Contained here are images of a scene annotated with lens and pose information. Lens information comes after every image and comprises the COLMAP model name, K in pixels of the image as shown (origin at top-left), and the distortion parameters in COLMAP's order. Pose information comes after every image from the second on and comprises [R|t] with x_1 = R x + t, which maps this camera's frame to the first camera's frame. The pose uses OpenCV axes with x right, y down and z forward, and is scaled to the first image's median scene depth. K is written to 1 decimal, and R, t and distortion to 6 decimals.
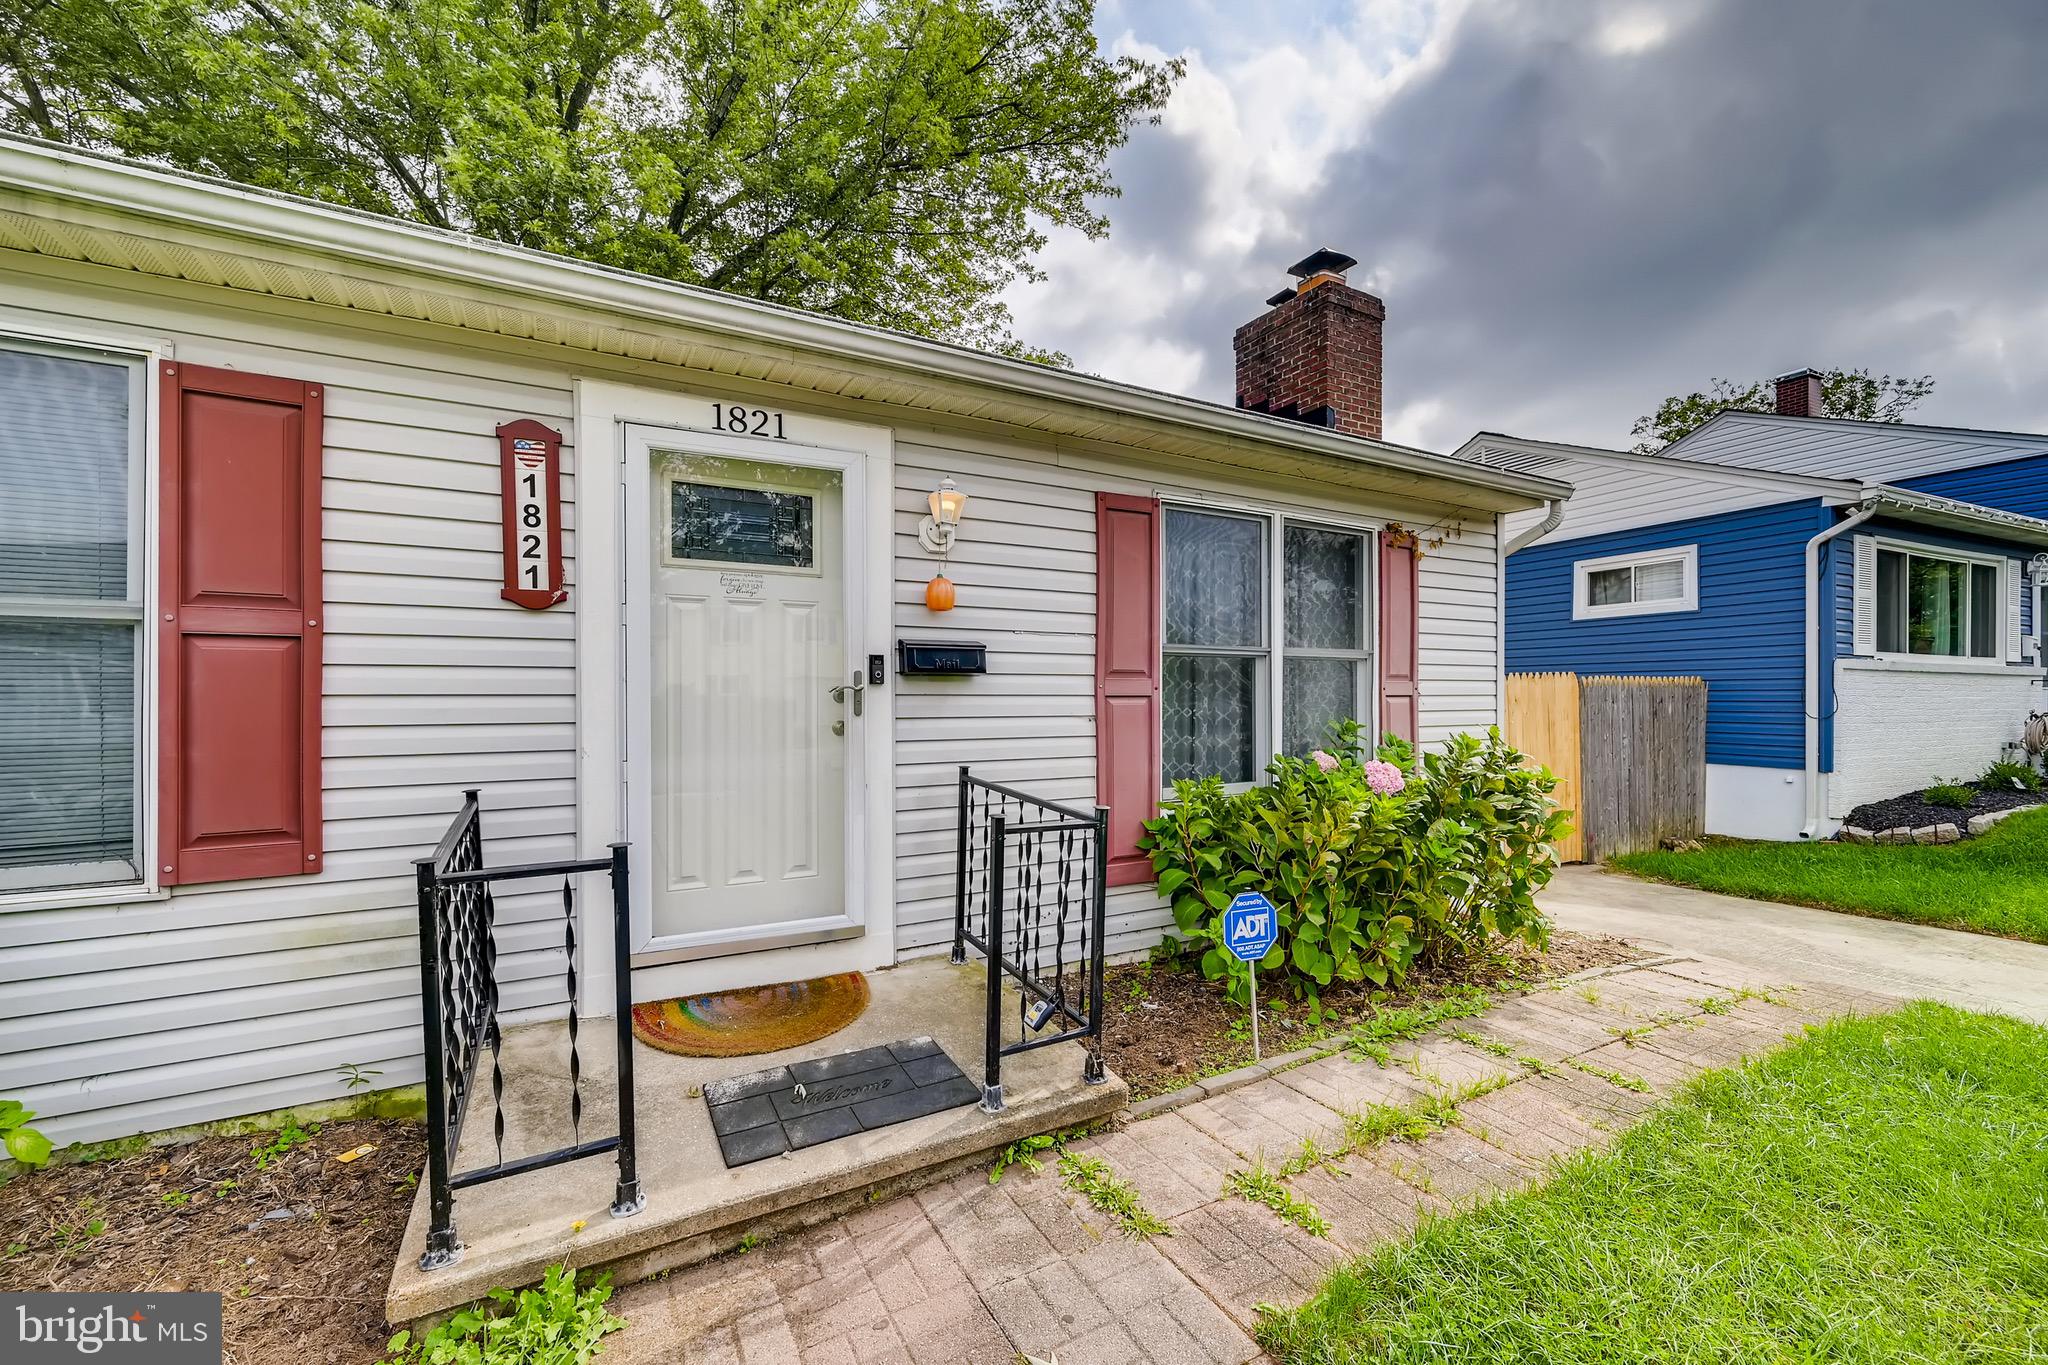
lens RADIAL K [[817.6, 0, 1020.4], [0, 817.6, 692.8], [0, 0, 1]] dist [-0.002336, -0.000064]
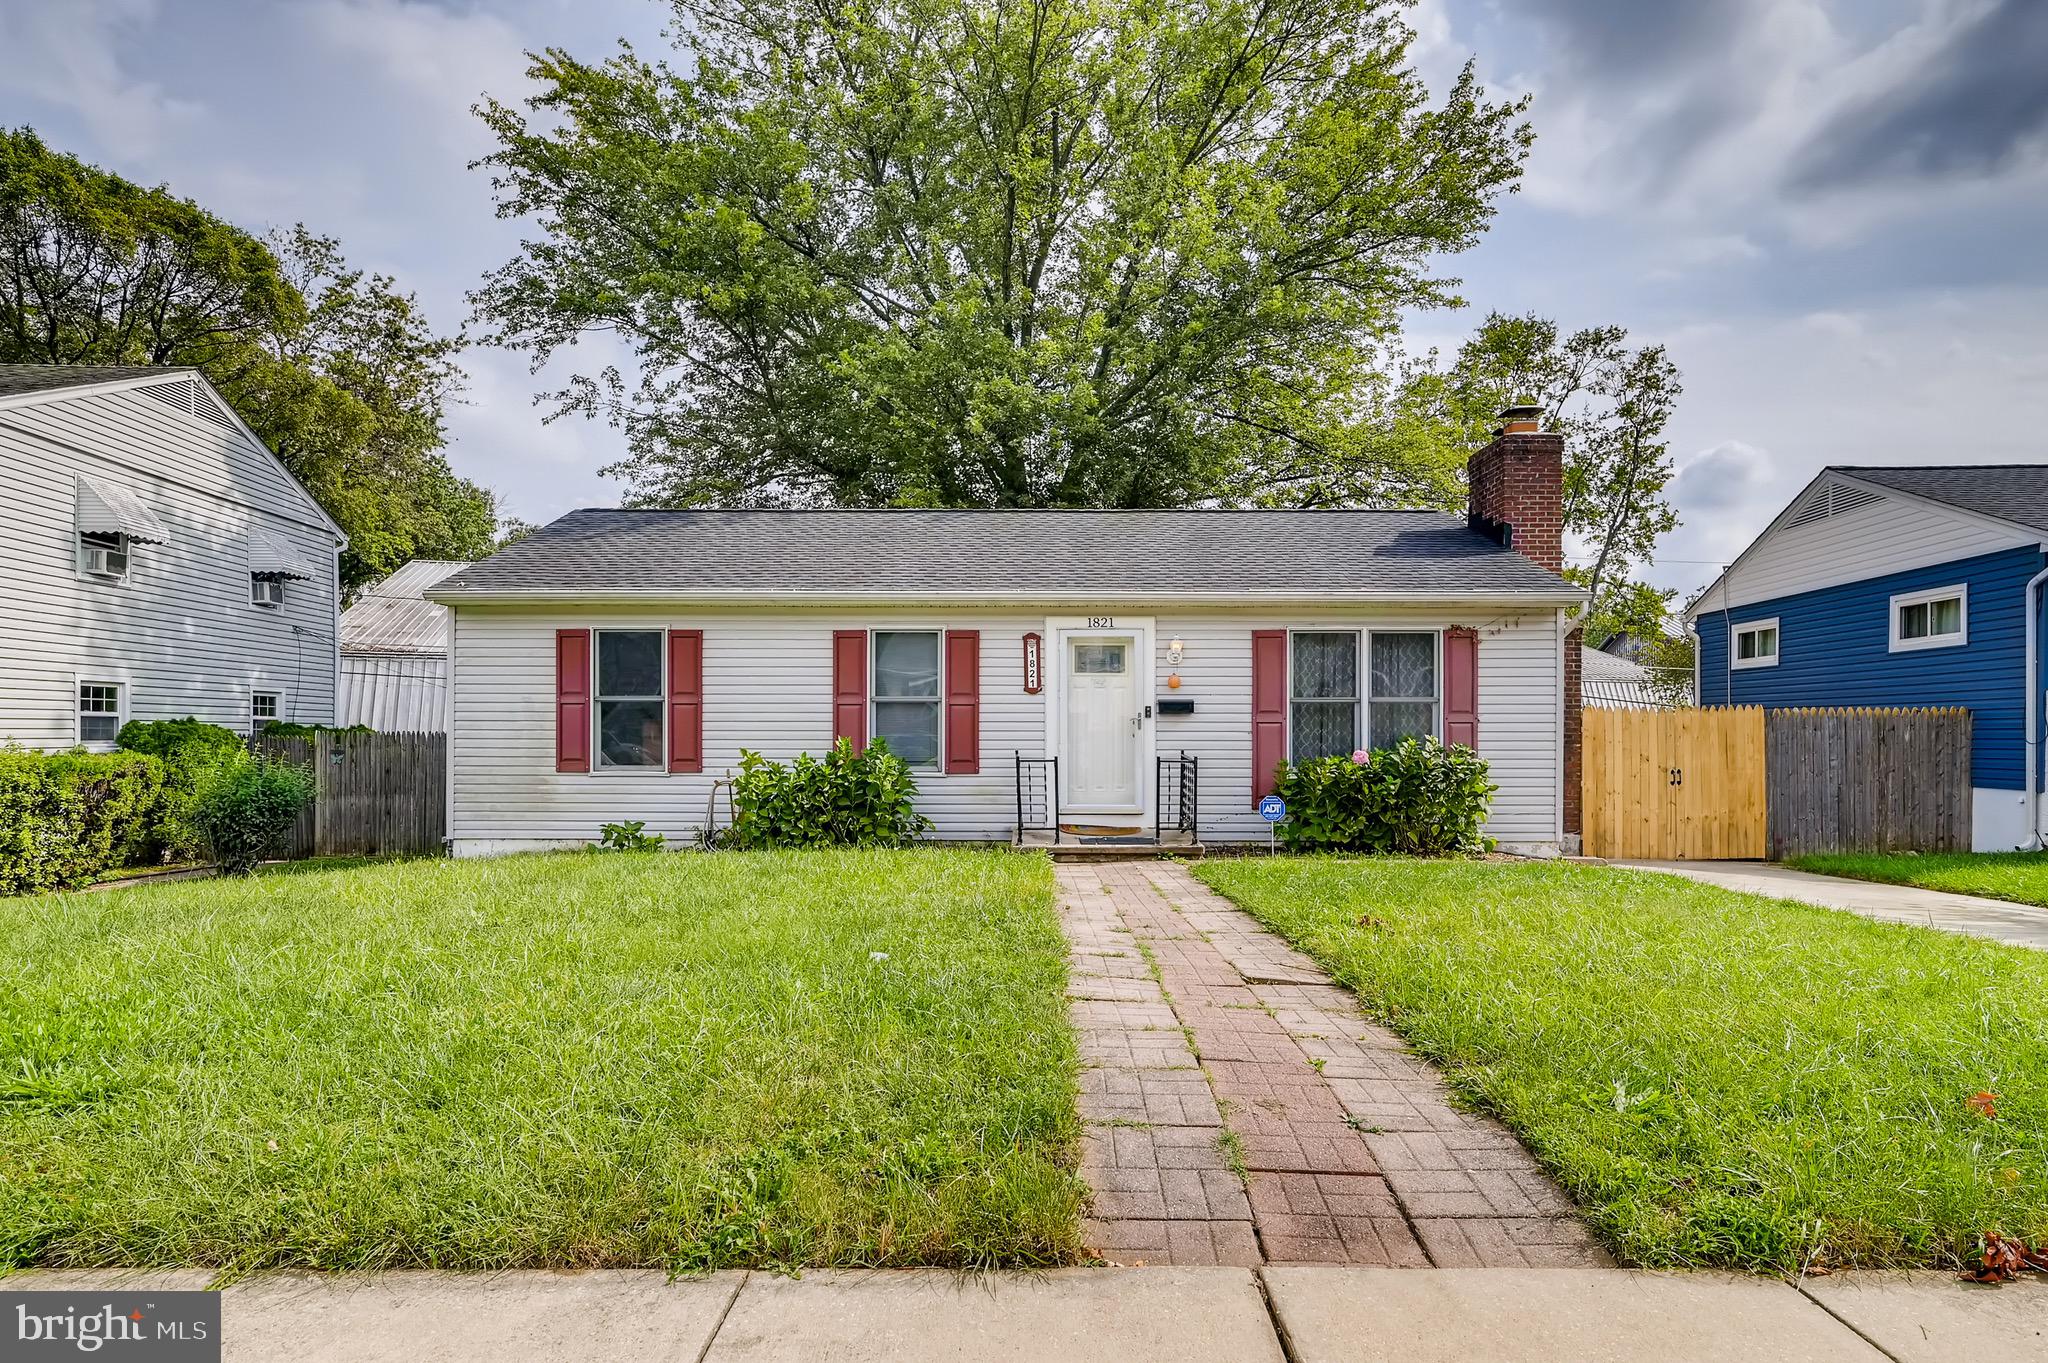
lens RADIAL K [[1100.0, 0, 1018.2], [0, 1100.0, 727.3], [0, 0, 1]] dist [-0.000152, 0.000514]
pose [[0.874409, -0.001661, -0.485186, 0.779076], [-0.000287, 0.999992, -0.003940, 0.022811], [0.485189, 0.003584, 0.874402, -1.510647]]
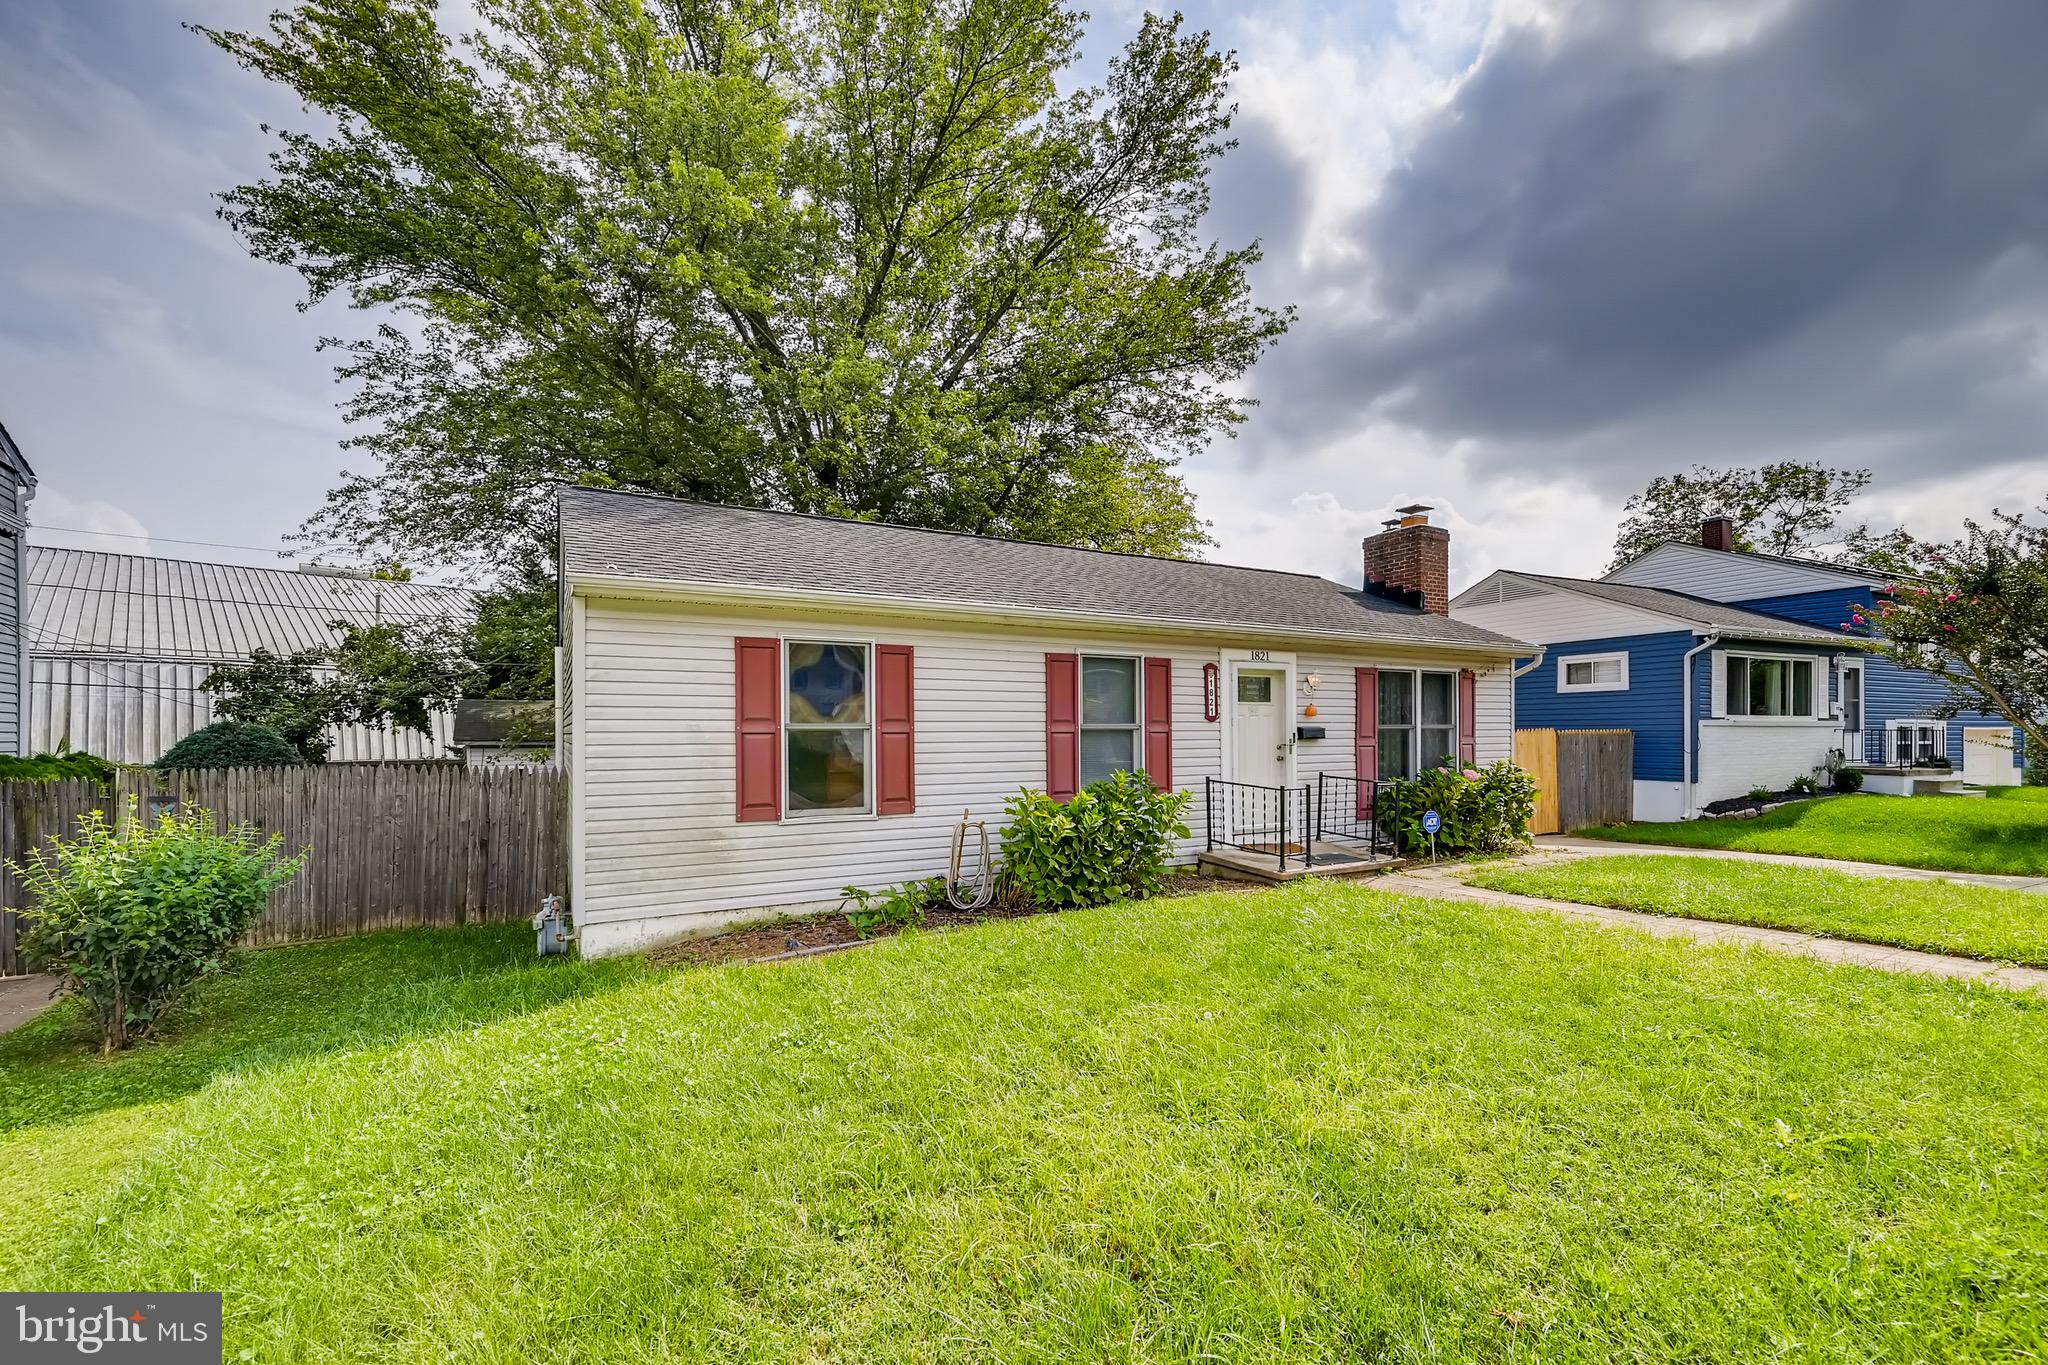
lens RADIAL K [[827.4, 0, 1021.9], [0, 827.4, 730.1], [0, 0, 1]] dist [0.001346, 0.000061]
pose [[0.999986, -0.004117, -0.003272, -0.760830], [0.004118, 0.999991, 0.000402, -0.041328], [0.003270, -0.000415, 0.999995, -1.292069]]
